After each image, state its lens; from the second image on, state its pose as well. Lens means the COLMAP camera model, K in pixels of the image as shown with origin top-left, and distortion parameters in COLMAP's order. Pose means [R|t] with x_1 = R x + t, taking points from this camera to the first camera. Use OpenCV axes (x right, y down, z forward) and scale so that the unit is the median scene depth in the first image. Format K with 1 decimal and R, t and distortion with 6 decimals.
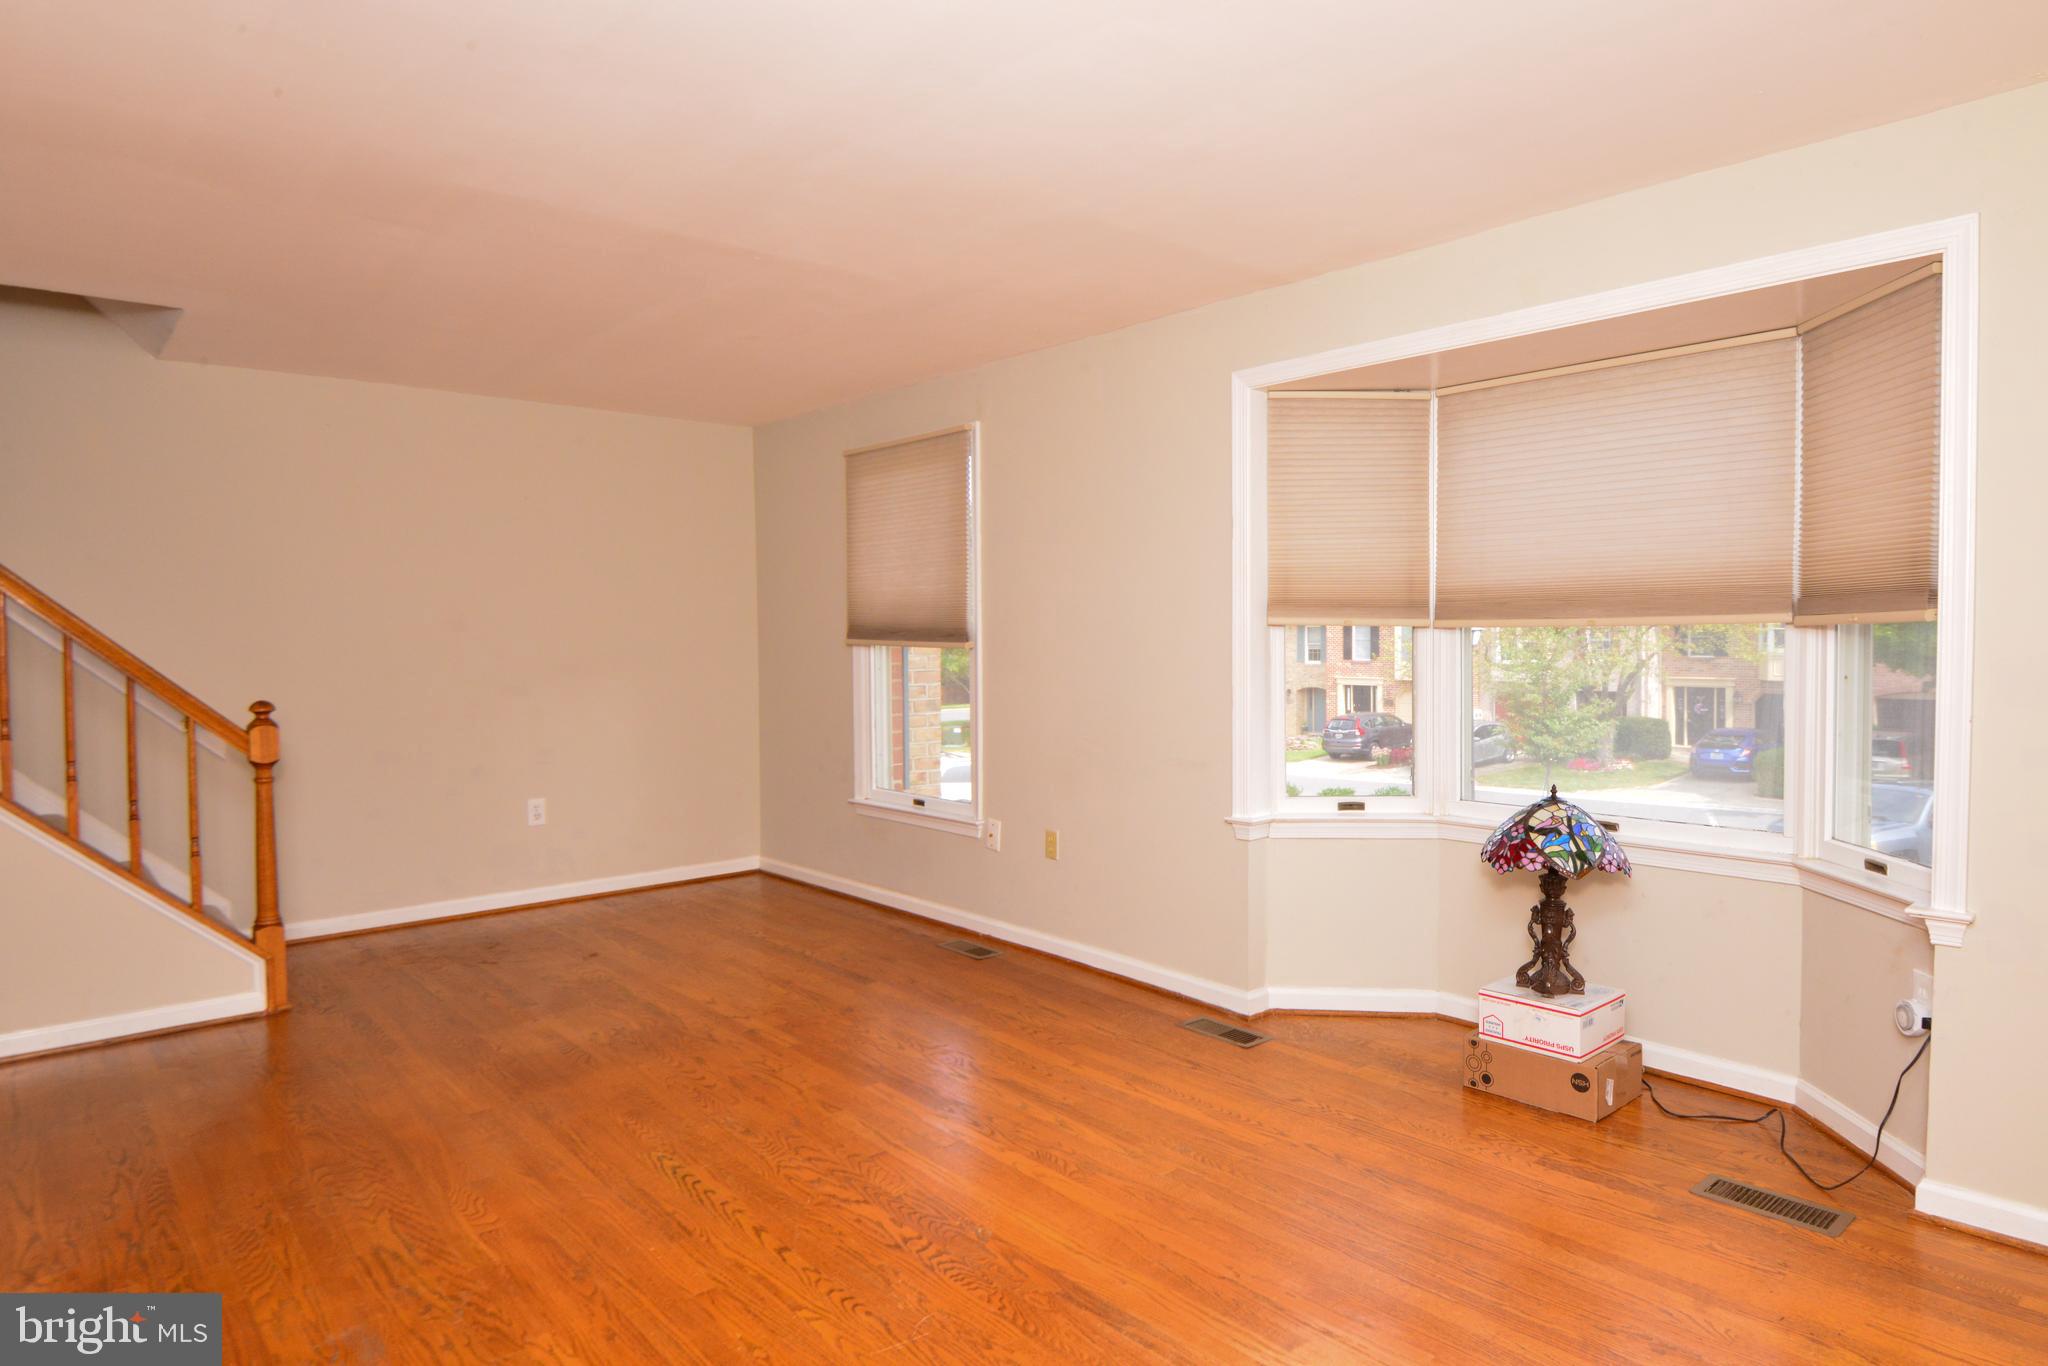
lens RADIAL K [[1249.6, 0, 1016.3], [0, 1249.6, 681.9], [0, 0, 1]] dist [0.011407, -0.021263]
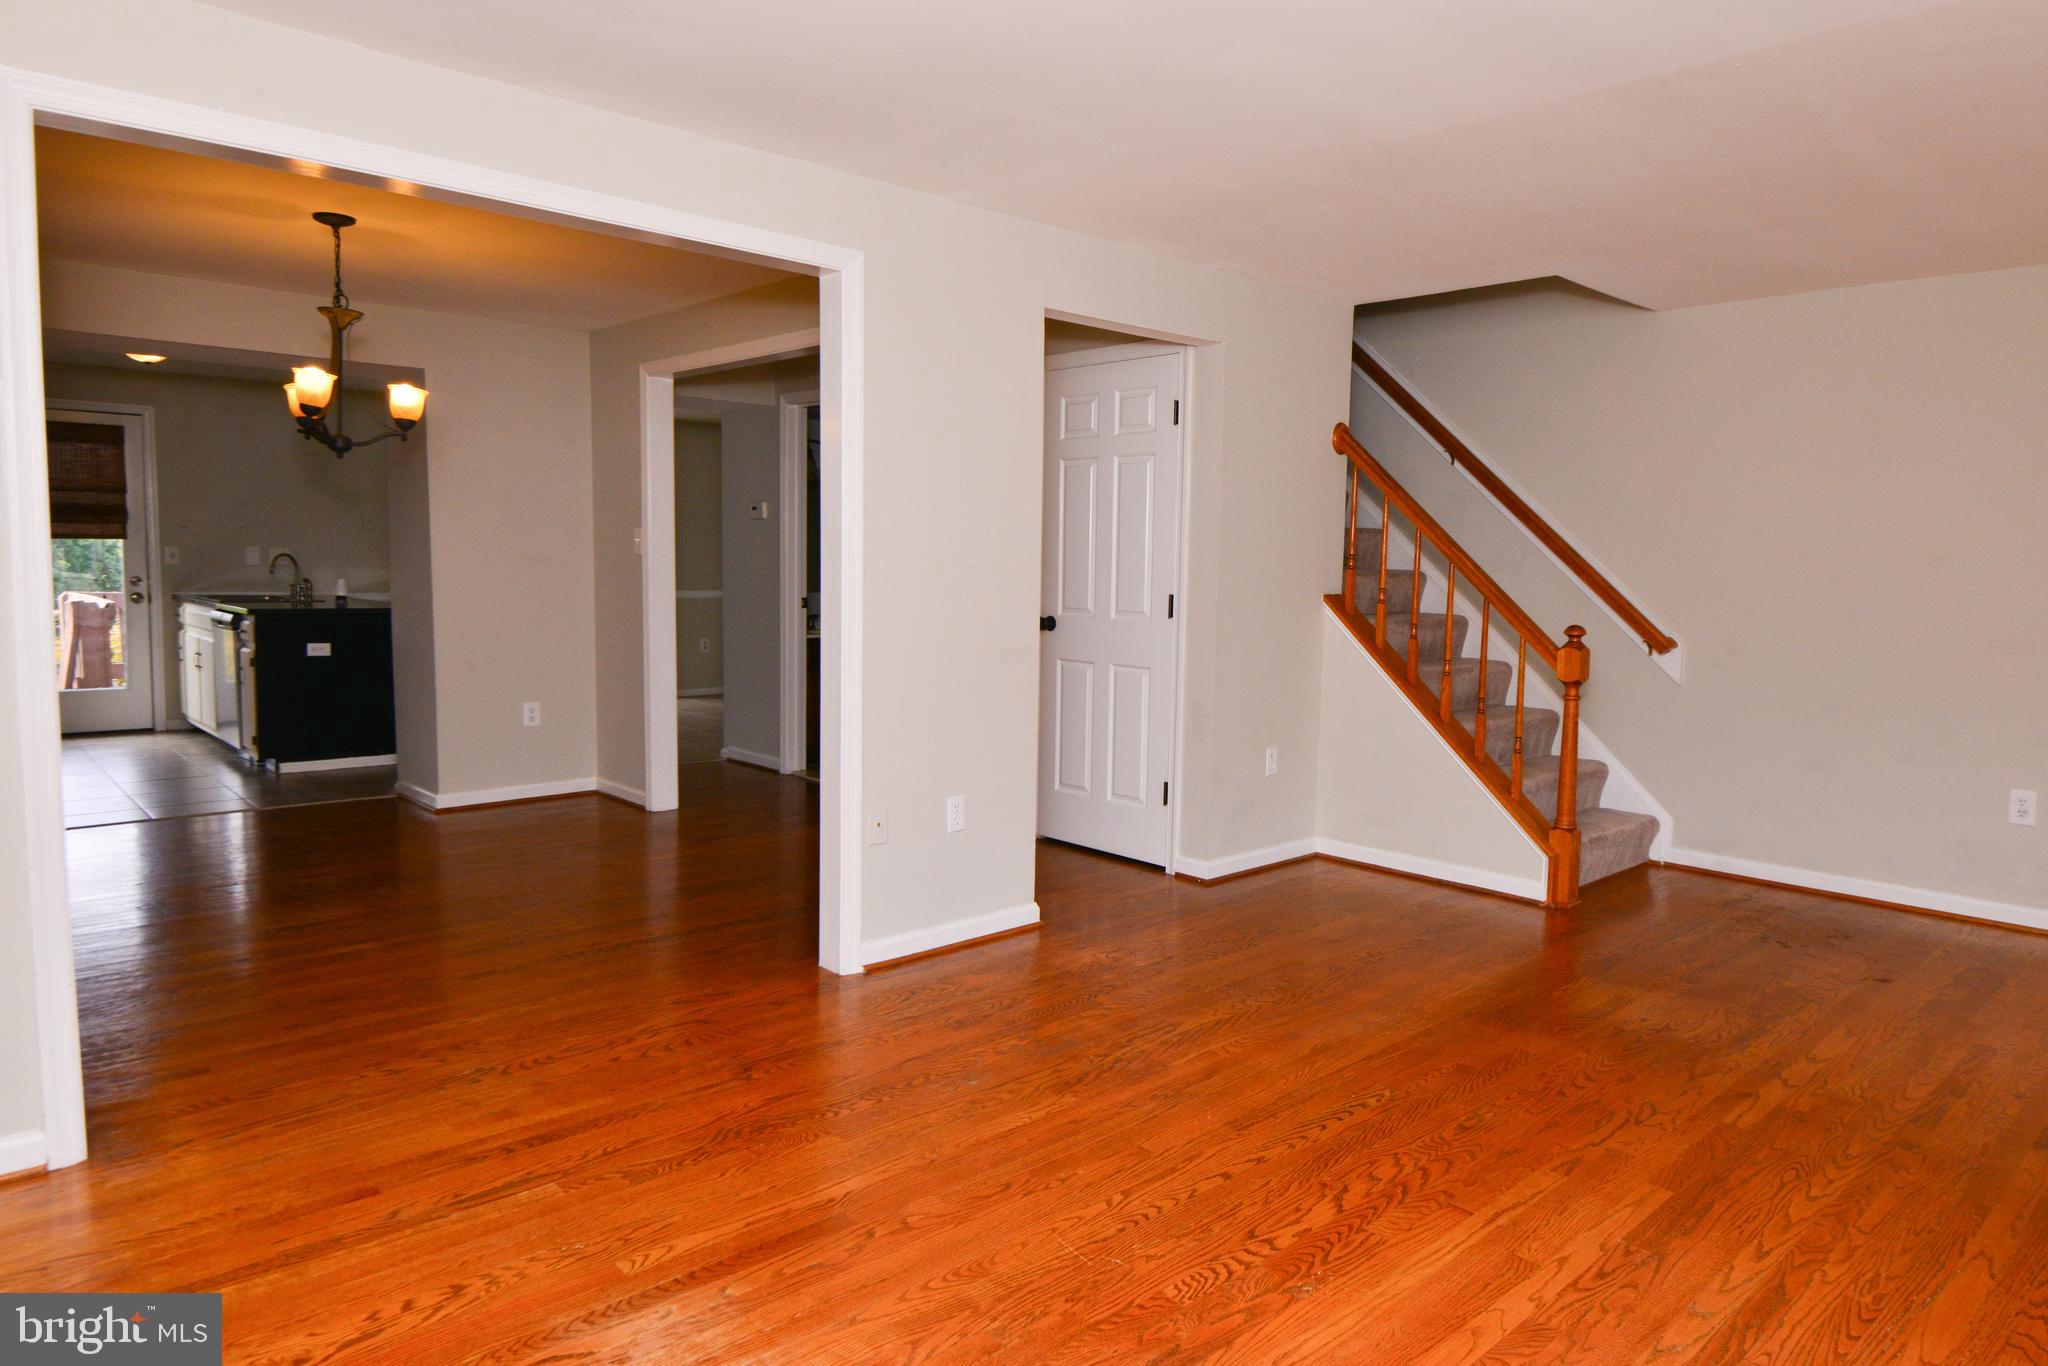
lens RADIAL K [[1239.7, 0, 1006.0], [0, 1239.7, 678.0], [0, 0, 1]] dist [-0.001439, -0.011855]
pose [[0.006397, 0.105022, -0.994449, 0.513063], [-0.057335, 0.992872, 0.104487, -0.025460], [0.998335, 0.056348, 0.012373, 0.531942]]
